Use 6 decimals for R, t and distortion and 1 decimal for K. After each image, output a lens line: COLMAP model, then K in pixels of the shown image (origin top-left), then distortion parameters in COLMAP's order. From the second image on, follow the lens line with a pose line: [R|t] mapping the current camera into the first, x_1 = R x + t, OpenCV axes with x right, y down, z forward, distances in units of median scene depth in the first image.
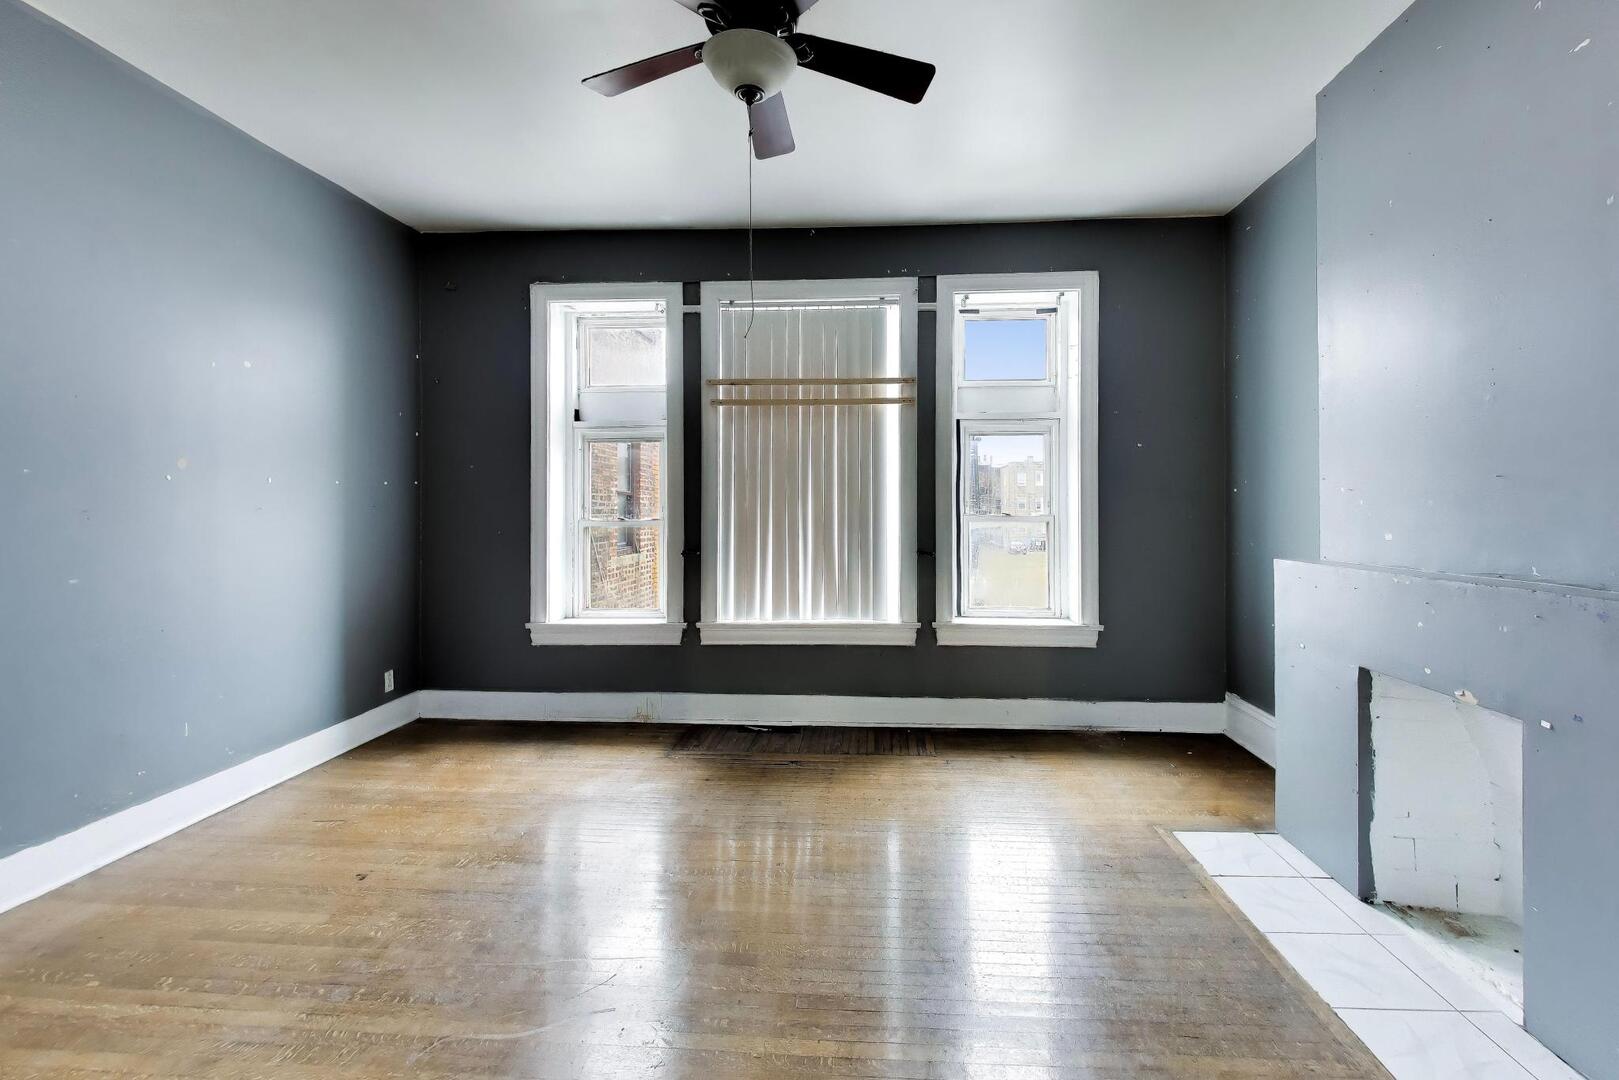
lens RADIAL K [[712.3, 0, 807.6], [0, 712.3, 492.3], [0, 0, 1]] dist [0.061762, -0.037286]
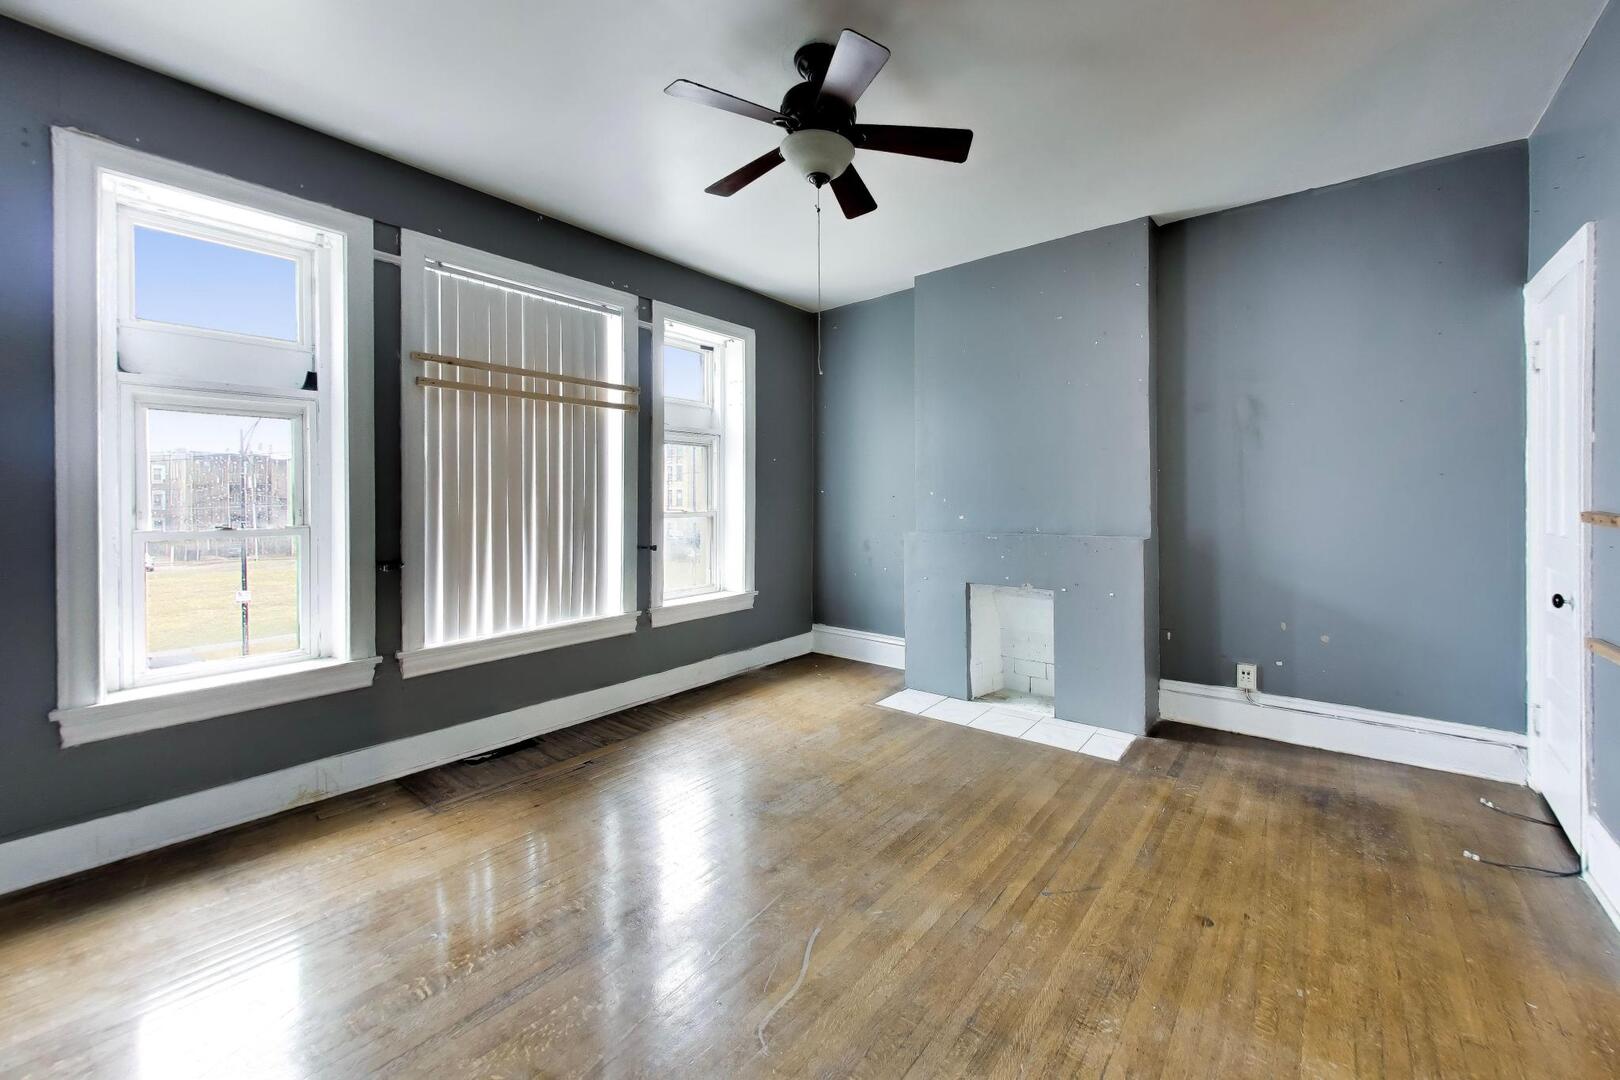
lens RADIAL K [[702.4, 0, 810.6], [0, 702.4, 497.1], [0, 0, 1]] dist [-0.000919, 0.000069]
pose [[0.519773, 0.001494, 0.854303, -0.610410], [-0.011909, 0.999914, 0.005497, -0.001785], [-0.854222, -0.013031, 0.519746, 0.206182]]
